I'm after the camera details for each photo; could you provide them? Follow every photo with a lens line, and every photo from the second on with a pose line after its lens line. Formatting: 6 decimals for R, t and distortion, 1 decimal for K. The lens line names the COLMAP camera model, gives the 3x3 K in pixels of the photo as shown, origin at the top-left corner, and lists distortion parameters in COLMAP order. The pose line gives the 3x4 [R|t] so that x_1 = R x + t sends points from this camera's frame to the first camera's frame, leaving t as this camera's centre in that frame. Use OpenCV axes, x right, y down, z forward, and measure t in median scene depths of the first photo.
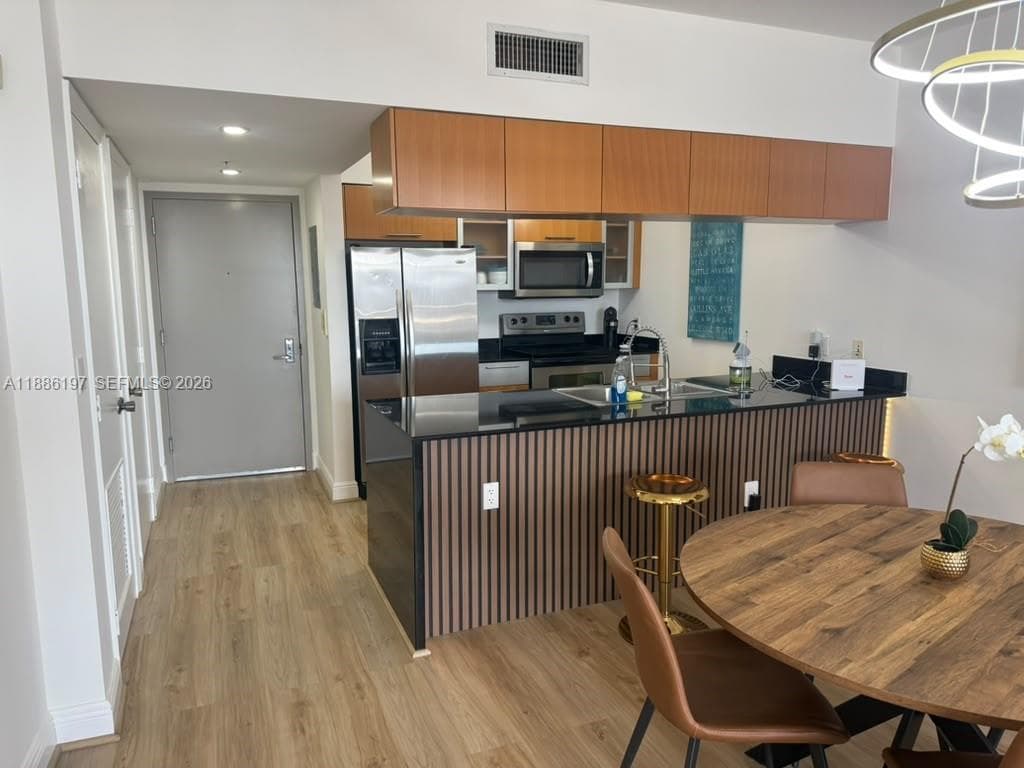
lens RADIAL K [[716.5, 0, 511.9], [0, 716.5, 389.4], [0, 0, 1]] dist [0.093195, -0.122622]
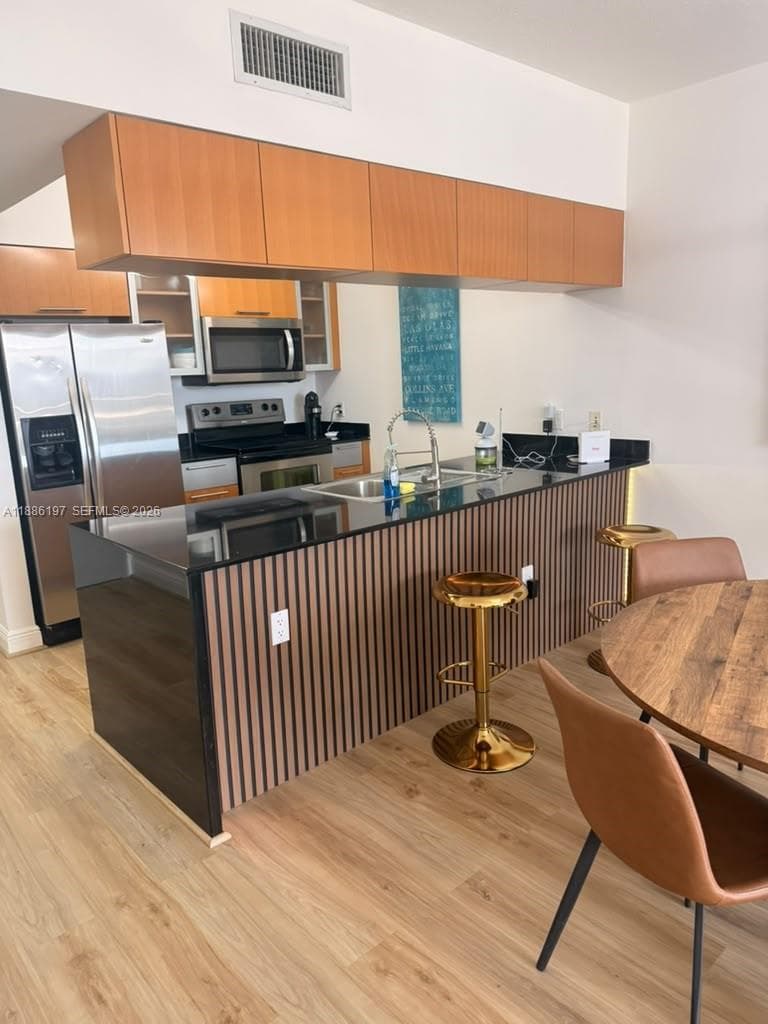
lens RADIAL K [[717.2, 0, 388.7], [0, 717.2, 517.9], [0, 0, 1]] dist [0.108676, -0.154990]
pose [[0.940135, -0.100856, 0.325538, -0.104923], [0.083478, 0.994258, 0.066954, -0.010862], [-0.330421, -0.035770, 0.943155, 0.127406]]
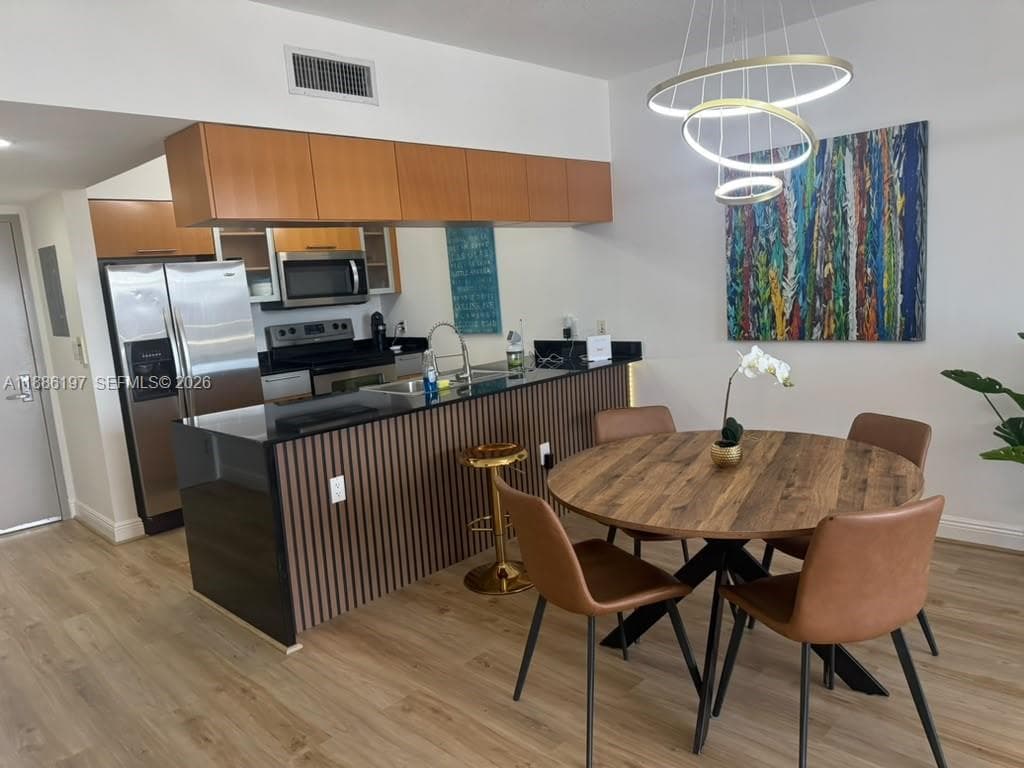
lens RADIAL K [[713.1, 0, 517.8], [0, 713.1, 391.2], [0, 0, 1]] dist [0.149697, -0.283187]
pose [[0.916395, -0.120188, 0.381806, -0.110369], [0.124761, 0.992104, 0.012857, 0.015810], [-0.380336, 0.035853, 0.924153, -0.055161]]
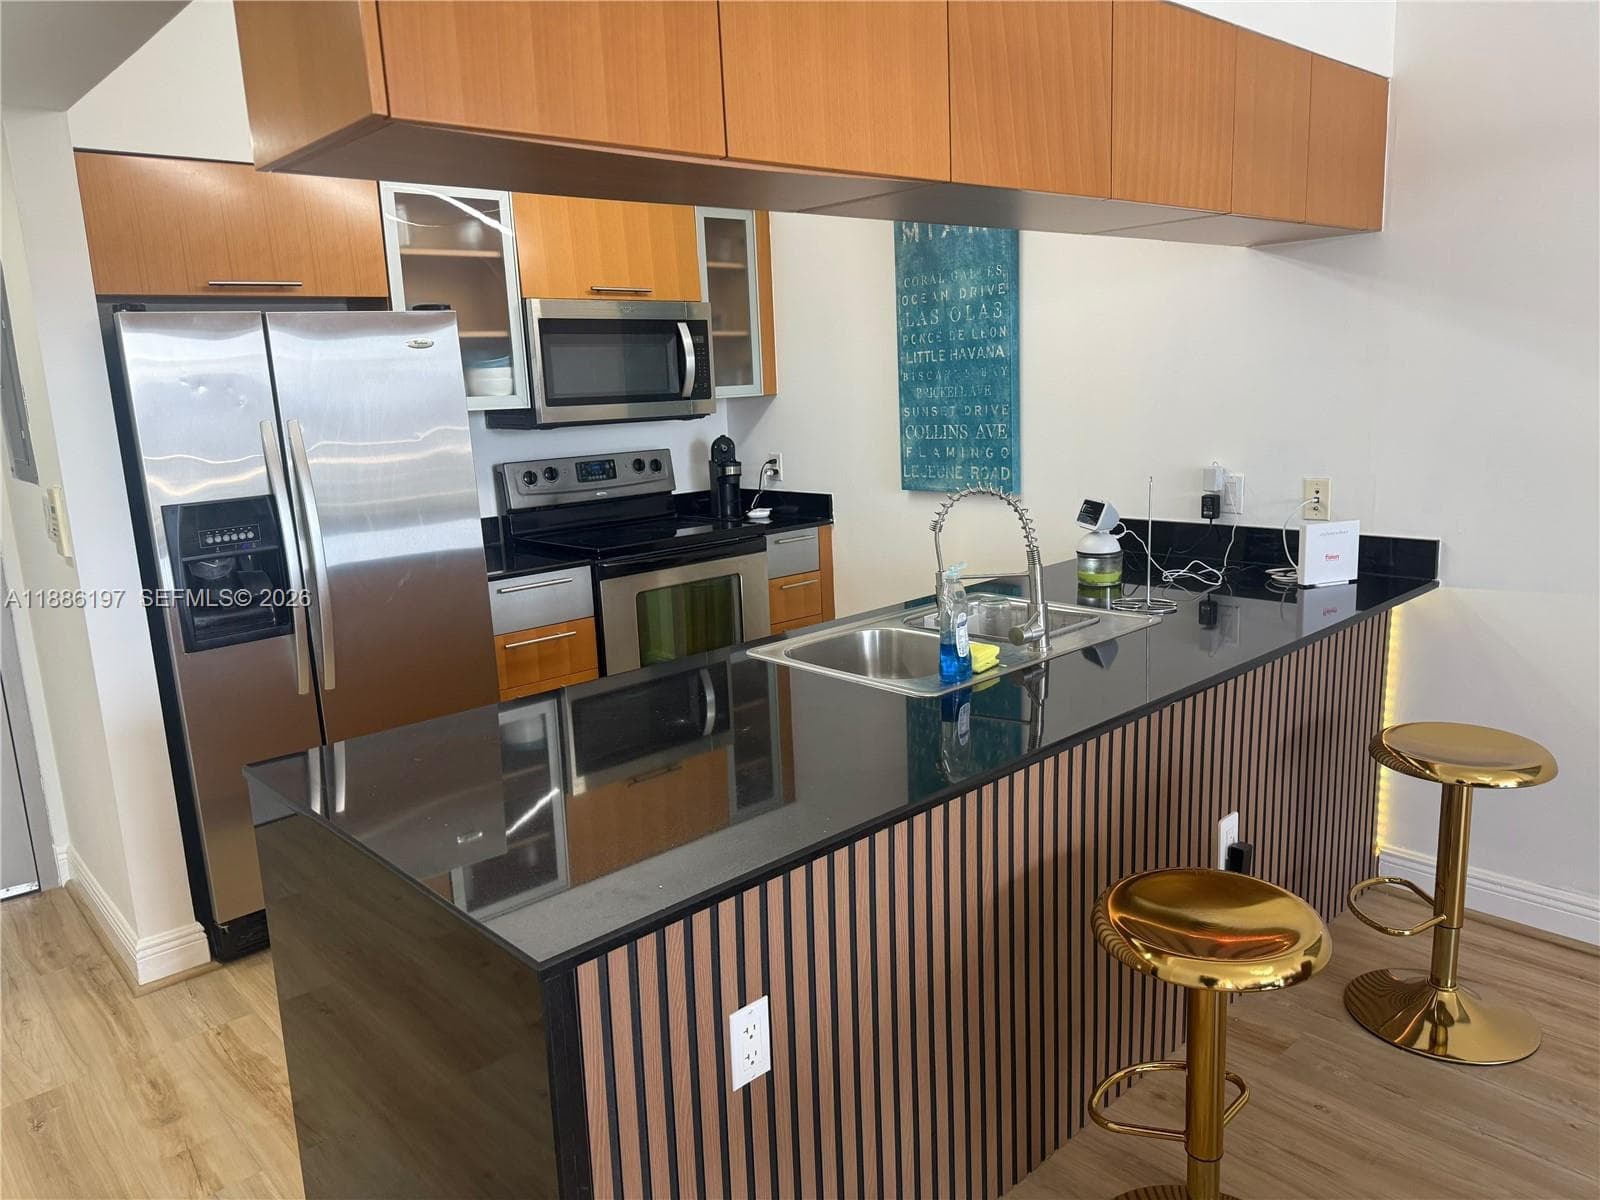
lens RADIAL K [[1114.7, 0, 801.8], [0, 1114.7, 597.4], [0, 0, 1]] dist [0.109829, -0.150171]
pose [[0.936772, -0.102312, 0.334651, -0.100858], [0.089907, 0.994571, 0.052395, -0.049988], [-0.338194, -0.018994, 0.940885, 0.323236]]
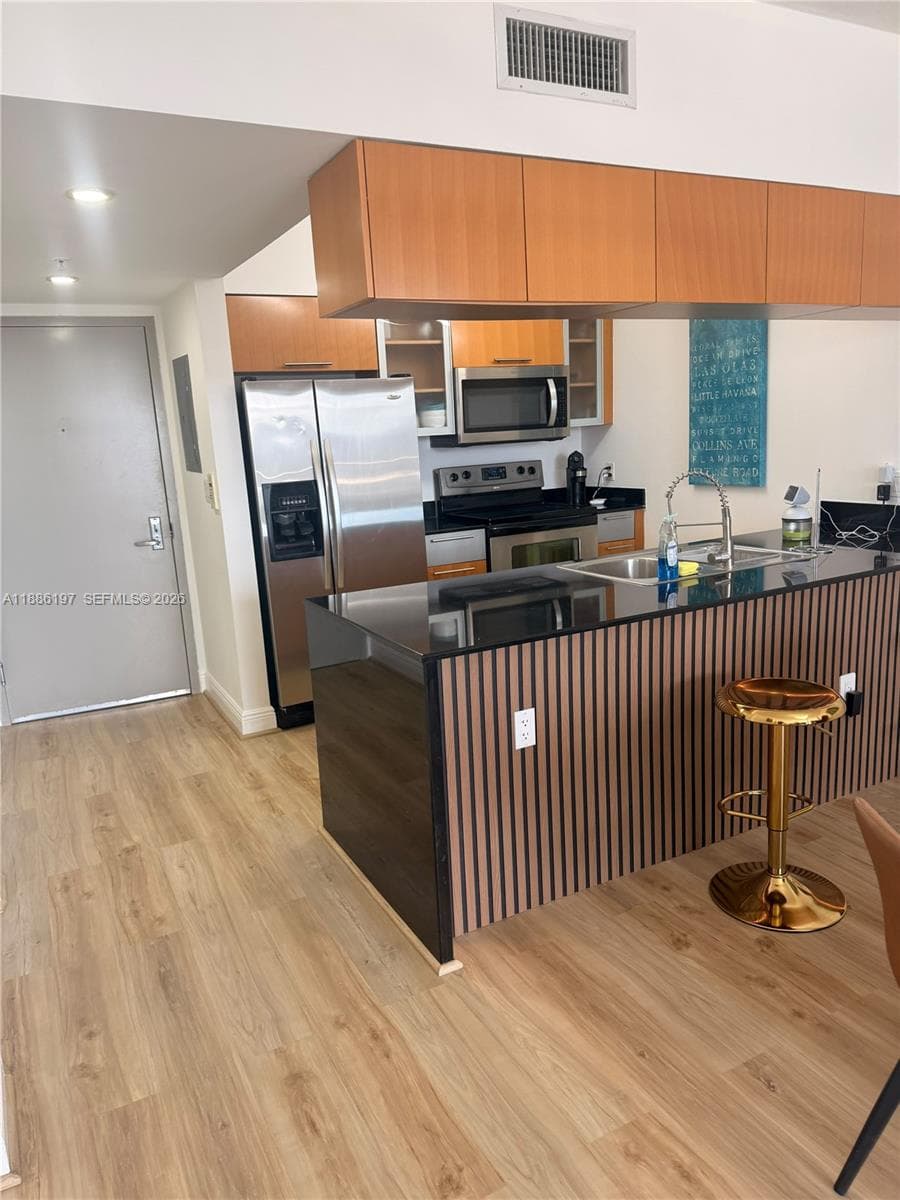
lens RADIAL K [[840.4, 0, 455.5], [0, 840.4, 606.9], [0, 0, 1]] dist [0.108676, -0.154990]
pose [[0.994007, -0.067611, 0.085901, -0.099392], [0.062818, 0.996377, 0.057336, -0.011341], [-0.089466, -0.051596, 0.994653, 0.132834]]
